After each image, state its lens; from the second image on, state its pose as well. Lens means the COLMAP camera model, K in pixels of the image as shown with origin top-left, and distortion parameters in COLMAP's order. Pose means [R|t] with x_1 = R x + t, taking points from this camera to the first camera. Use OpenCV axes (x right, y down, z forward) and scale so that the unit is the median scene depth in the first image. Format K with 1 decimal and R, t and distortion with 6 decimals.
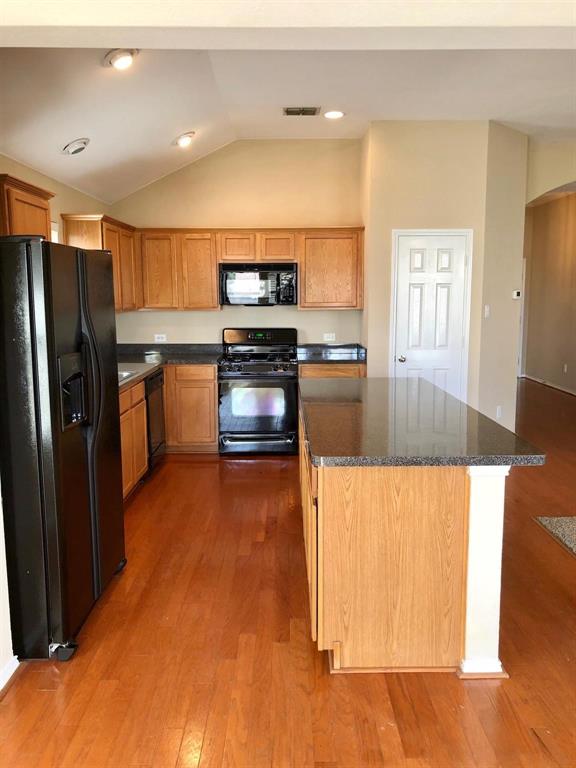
lens RADIAL K [[632.7, 0, 293.1], [0, 632.7, 381.7], [0, 0, 1]] dist [0.026059, -0.022085]
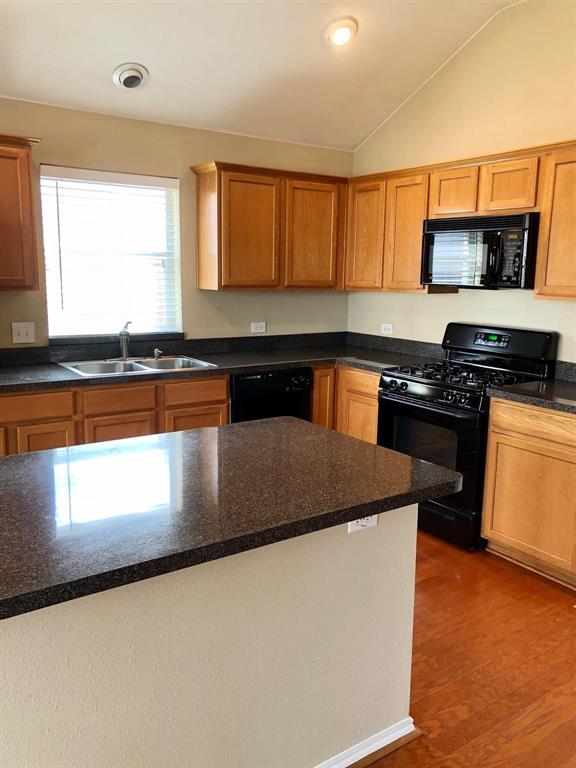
lens RADIAL K [[632.7, 0, 283.7], [0, 632.7, 378.6], [0, 0, 1]] dist [0.026059, -0.022085]
pose [[0.559574, 0.157199, -0.813735, 0.356359], [-0.137804, 0.985827, 0.095682, -0.071254], [0.817243, 0.058594, 0.573306, 0.528982]]
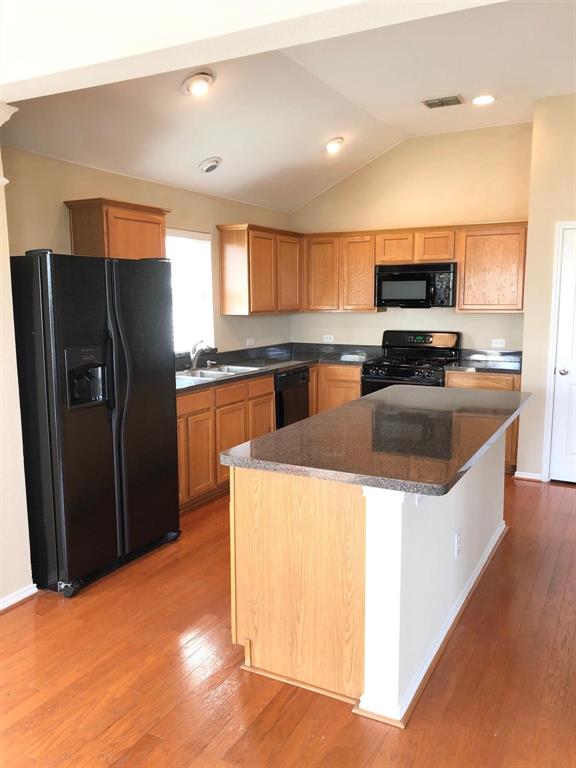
lens RADIAL K [[632.7, 0, 287.0], [0, 632.7, 388.1], [0, 0, 1]] dist [0.026059, -0.022085]
pose [[0.875006, 0.072325, -0.478680, 0.255489], [-0.068177, 0.997333, 0.026065, -0.010110], [0.479288, 0.009828, 0.877603, 0.058398]]
